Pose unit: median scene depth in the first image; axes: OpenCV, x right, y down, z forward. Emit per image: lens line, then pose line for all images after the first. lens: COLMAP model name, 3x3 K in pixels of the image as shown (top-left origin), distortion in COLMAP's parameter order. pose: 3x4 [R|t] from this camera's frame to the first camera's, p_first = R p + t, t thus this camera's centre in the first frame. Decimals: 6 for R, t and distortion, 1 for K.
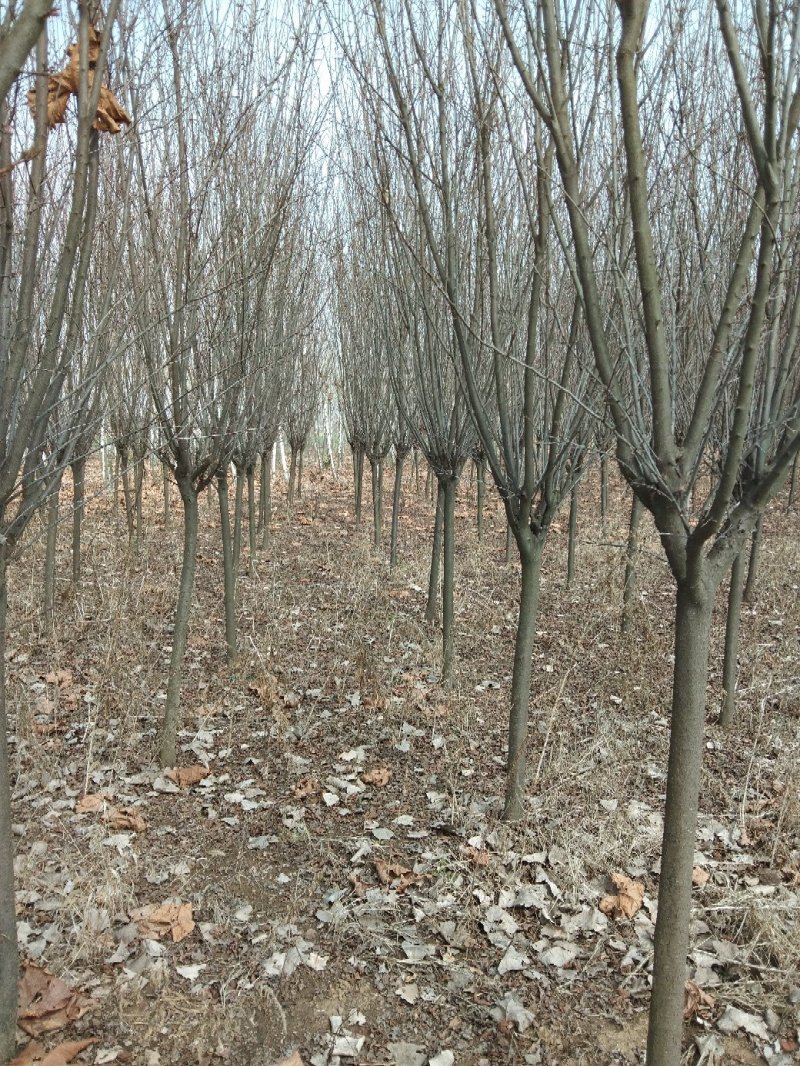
lens RADIAL K [[855.0, 0, 408.3], [0, 855.0, 534.4], [0, 0, 1]] dist [-0.001722, -0.031427]
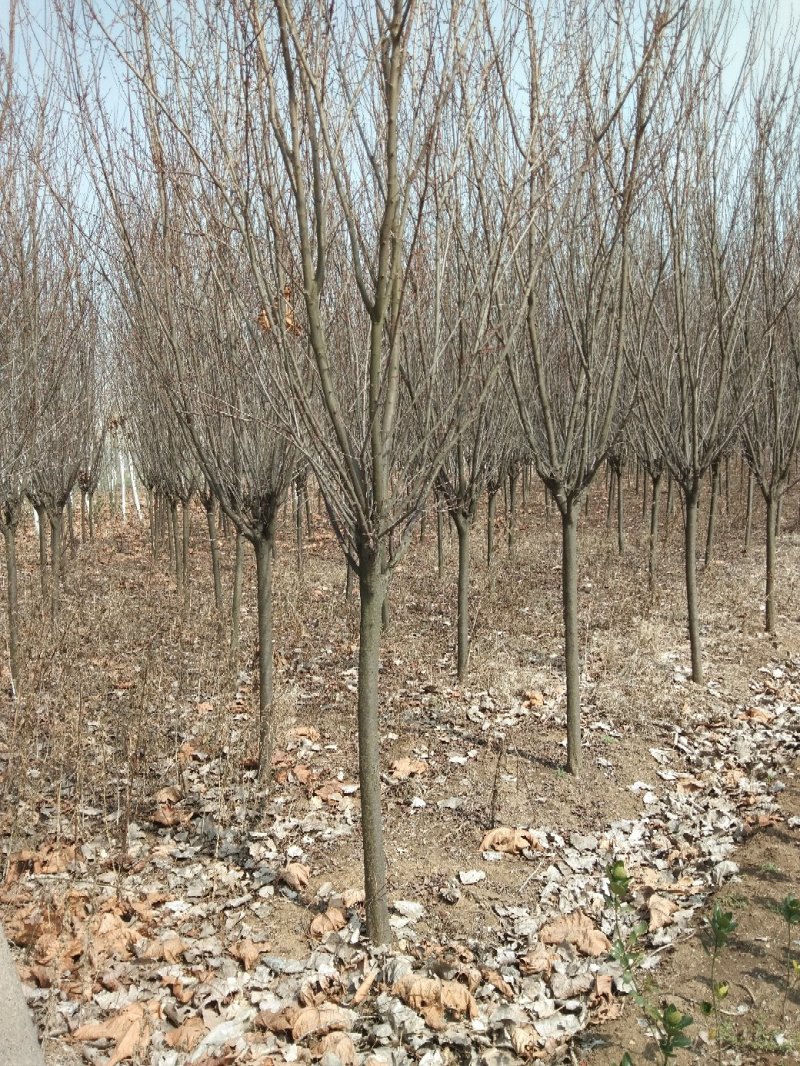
lens RADIAL K [[855.0, 0, 392.5], [0, 855.0, 527.3], [0, 0, 1]] dist [-0.001722, -0.031427]
pose [[0.976796, -0.067061, 0.203404, -0.443951], [0.077303, 0.996087, -0.042825, 0.098408], [-0.199737, 0.057555, 0.978158, -0.885292]]
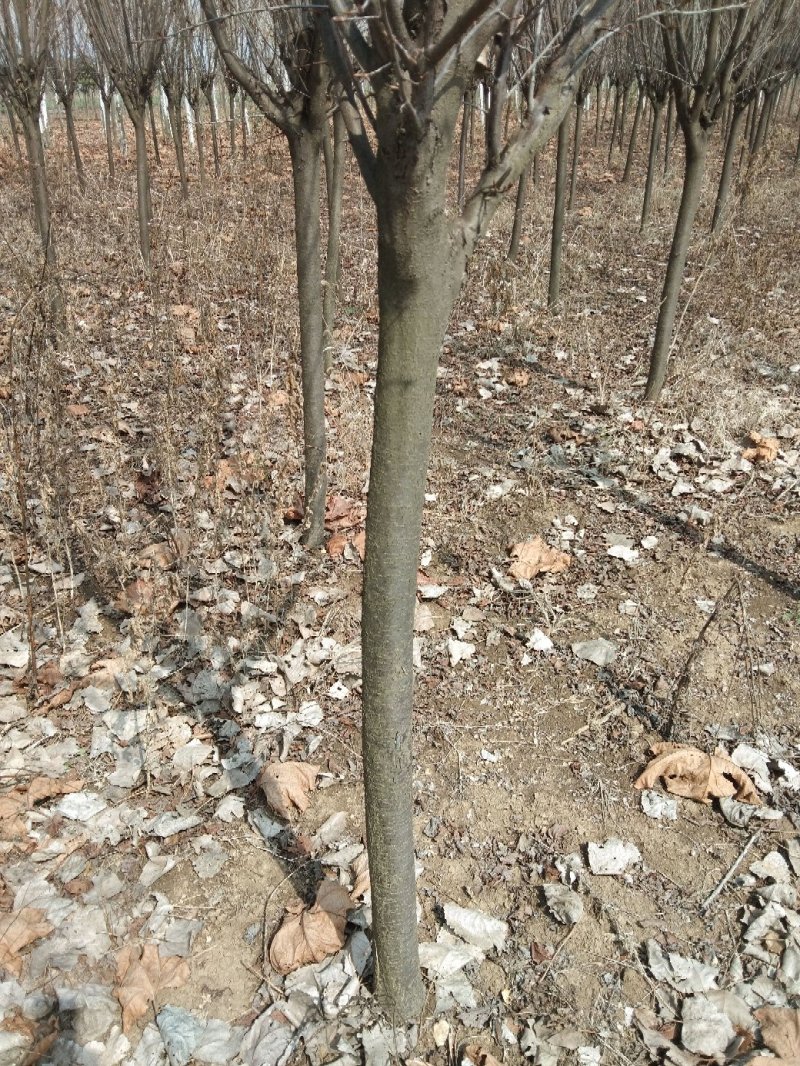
lens RADIAL K [[855.0, 0, 389.0], [0, 855.0, 526.0], [0, 0, 1]] dist [-0.001722, -0.031427]
pose [[0.999729, -0.011511, -0.020211, -0.264632], [0.017746, 0.939203, 0.342903, 0.107796], [0.015035, -0.343169, 0.939153, -0.188222]]
